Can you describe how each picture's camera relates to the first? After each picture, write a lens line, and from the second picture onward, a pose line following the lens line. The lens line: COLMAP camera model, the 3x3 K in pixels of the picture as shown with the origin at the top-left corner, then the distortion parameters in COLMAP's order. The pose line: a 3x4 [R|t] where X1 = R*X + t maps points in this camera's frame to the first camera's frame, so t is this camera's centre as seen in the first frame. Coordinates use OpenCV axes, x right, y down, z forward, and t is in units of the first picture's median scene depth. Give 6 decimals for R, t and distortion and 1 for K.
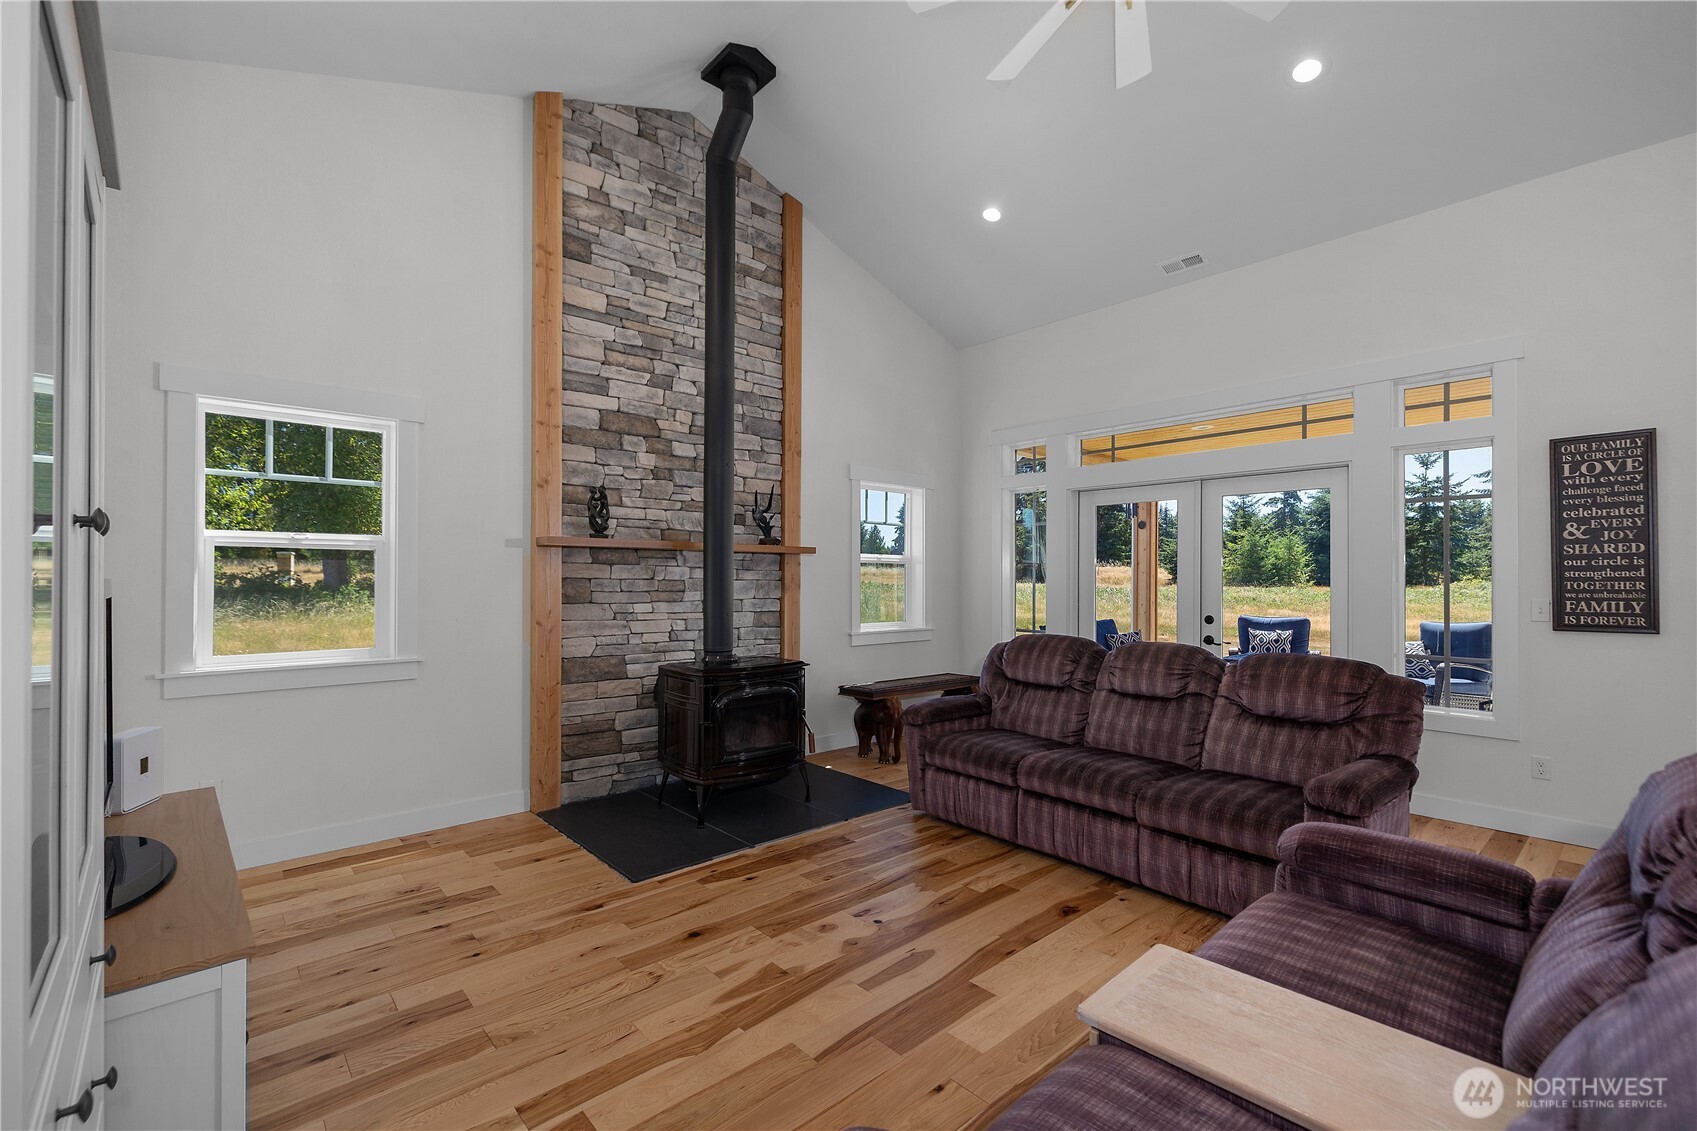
lens RADIAL K [[735.0, 0, 845.8], [0, 735.0, 572.8], [0, 0, 1]] dist [-0.002761, -0.000005]
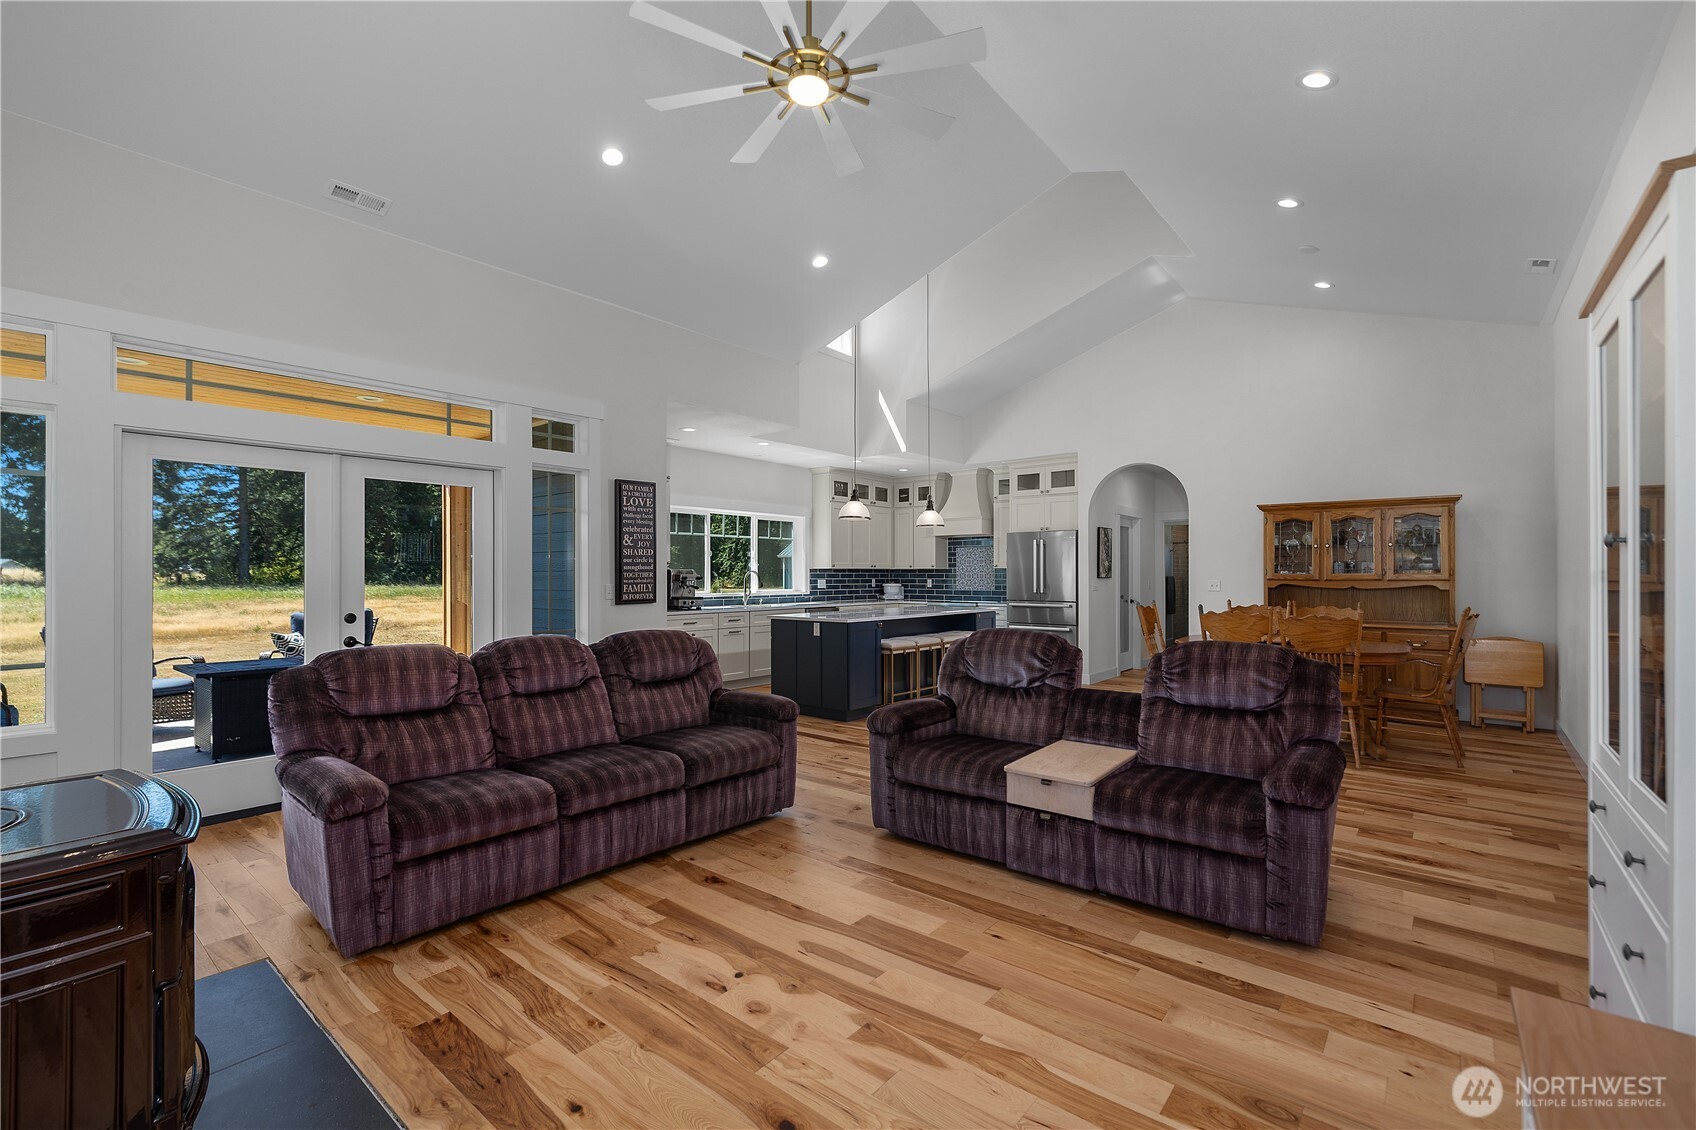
lens RADIAL K [[724.2, 0, 850.9], [0, 724.2, 575.2], [0, 0, 1]] dist [0.002215, -0.000044]
pose [[-0.146320, -0.007029, 0.989212, -0.659941], [-0.007434, 0.999954, 0.006005, 0.005074], [-0.989209, -0.006475, -0.146366, 0.820741]]
